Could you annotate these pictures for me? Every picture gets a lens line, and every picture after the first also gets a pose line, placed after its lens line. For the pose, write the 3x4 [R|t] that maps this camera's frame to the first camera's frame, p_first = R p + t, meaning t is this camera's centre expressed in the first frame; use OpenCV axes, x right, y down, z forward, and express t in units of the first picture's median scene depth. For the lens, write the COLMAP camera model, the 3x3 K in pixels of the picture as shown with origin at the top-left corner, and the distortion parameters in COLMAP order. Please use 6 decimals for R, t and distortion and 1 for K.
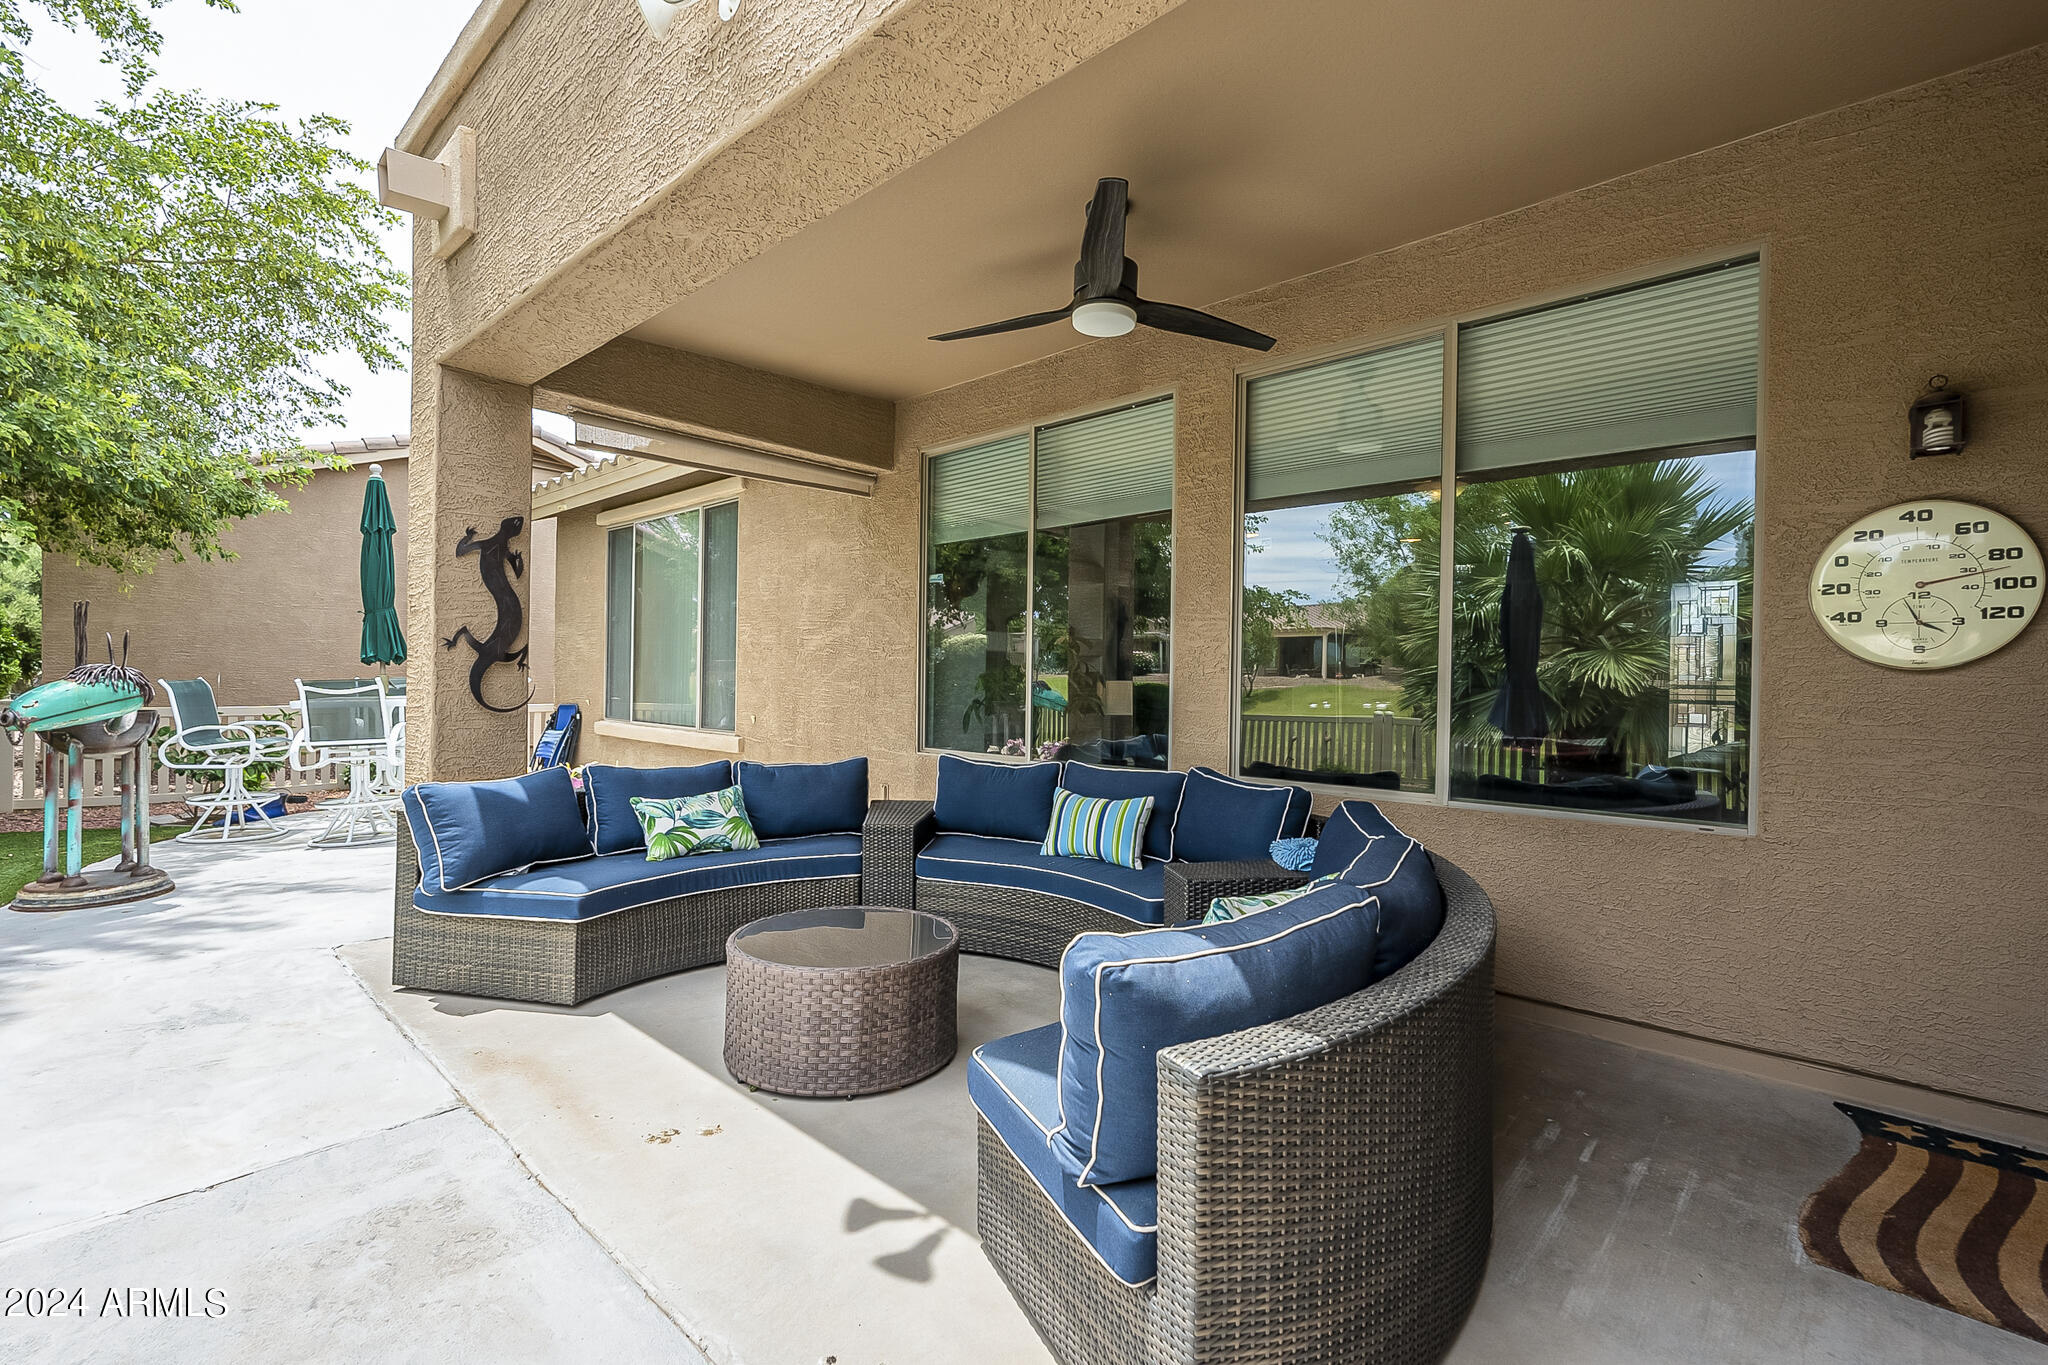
lens RADIAL K [[908.5, 0, 1019.0], [0, 908.5, 687.6], [0, 0, 1]] dist [-0.001424, 0.000074]
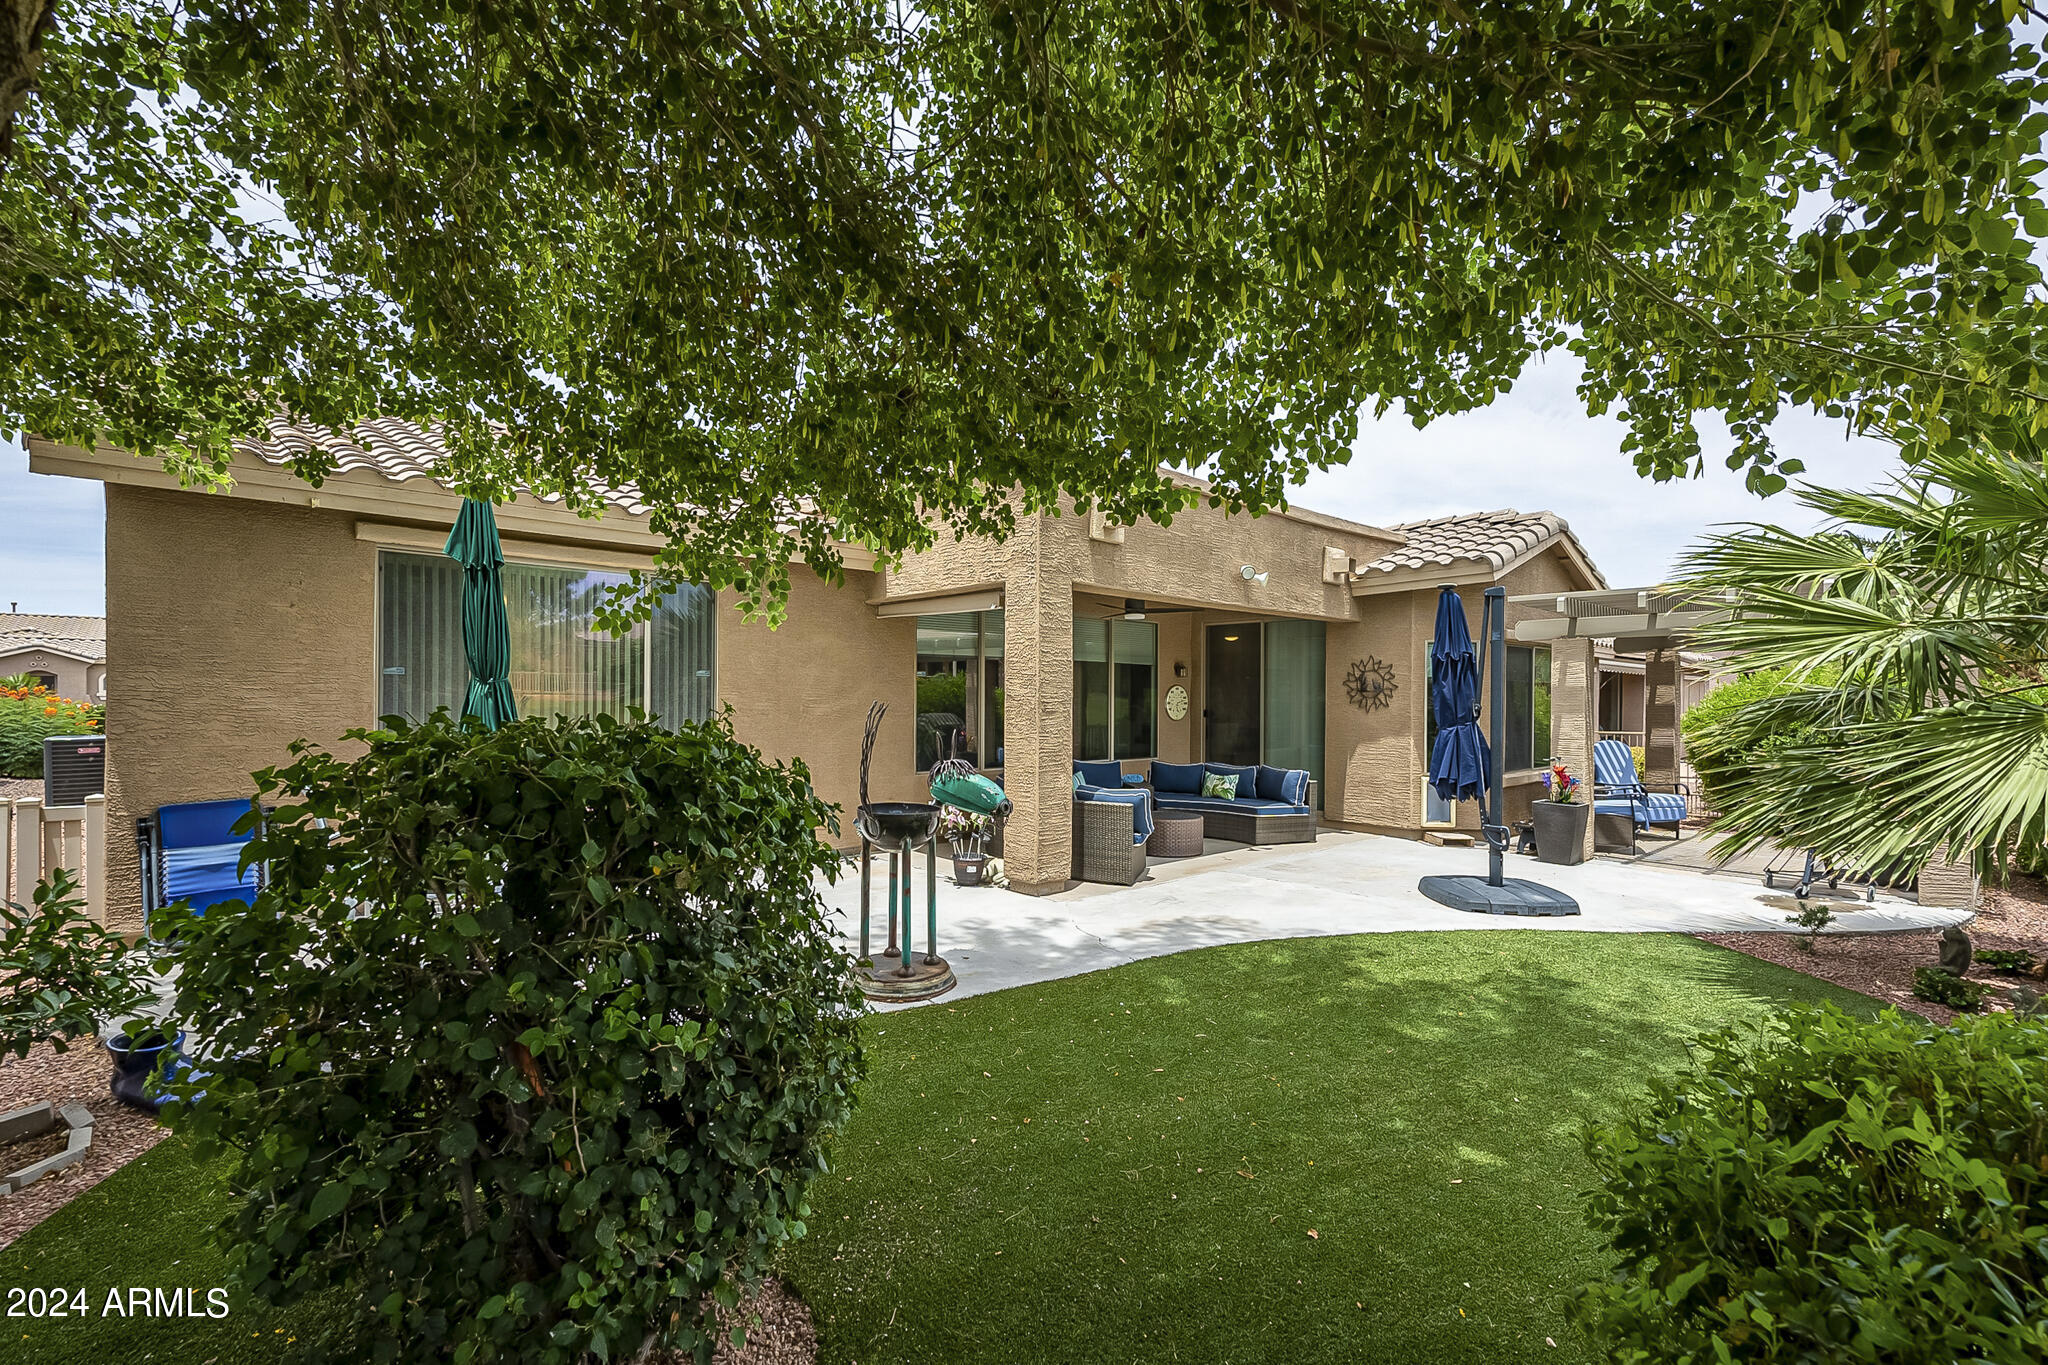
lens RADIAL K [[892.4, 0, 1027.0], [0, 892.4, 693.3], [0, 0, 1]] dist [0.000078, 0.000081]
pose [[0.072357, -0.012627, 0.997299, -2.553032], [0.000170, 0.999920, 0.012648, -0.149898], [-0.997379, -0.000746, 0.072353, 0.963620]]
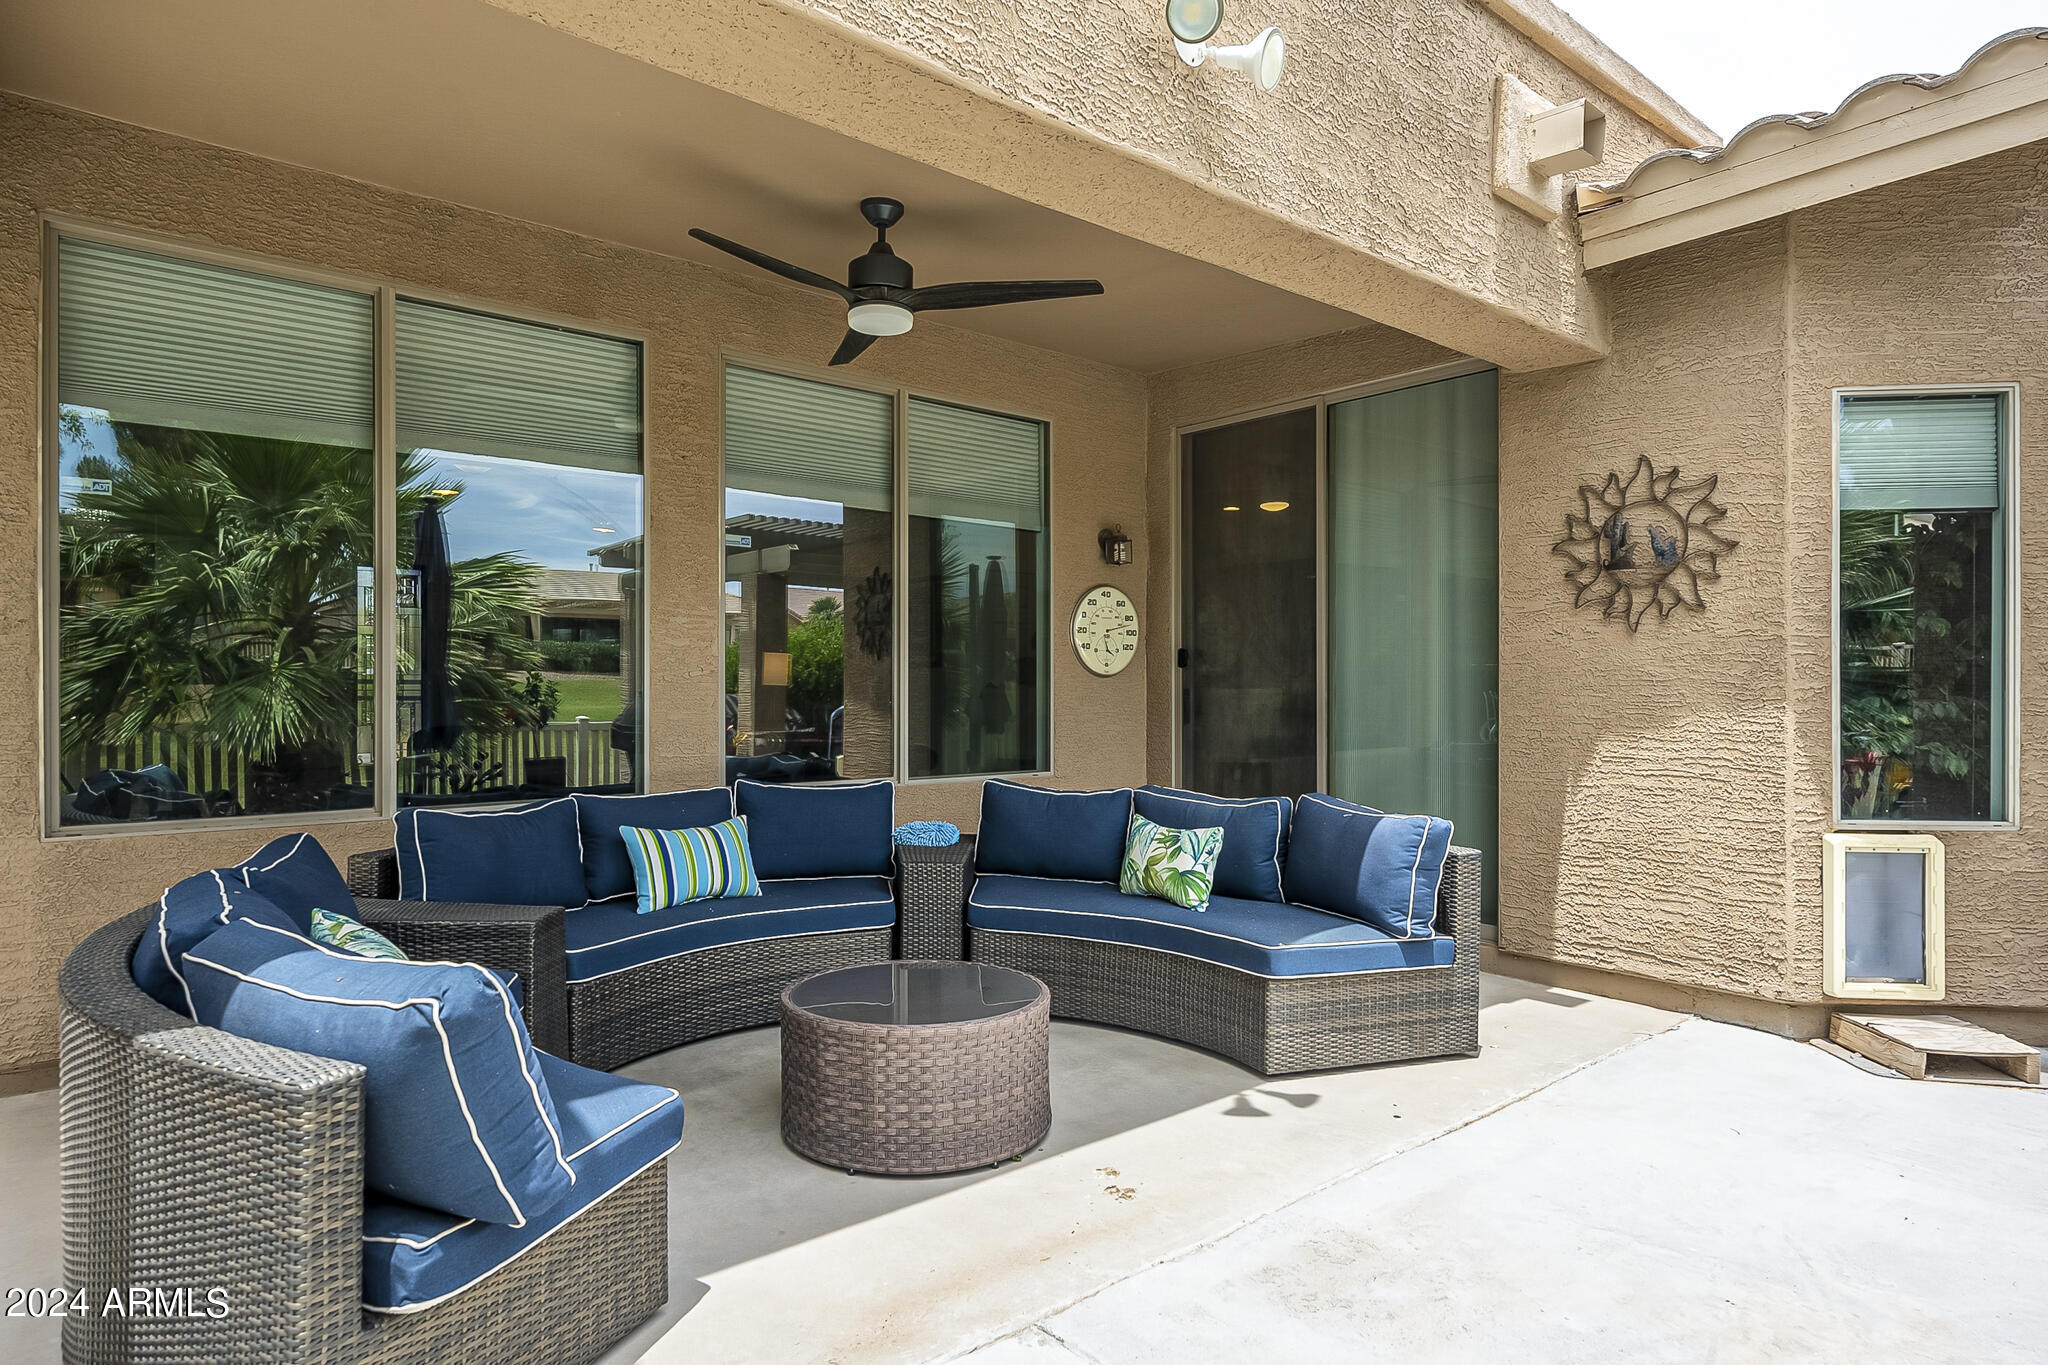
lens RADIAL K [[1167.8, 0, 1030.0], [0, 1167.8, 686.8], [0, 0, 1]] dist [0.001784, 0.000488]
pose [[0.109241, -0.014469, 0.993910, -0.958220], [0.007200, 0.999879, 0.013764, -0.020311], [-0.993989, 0.005652, 0.109332, 0.587089]]
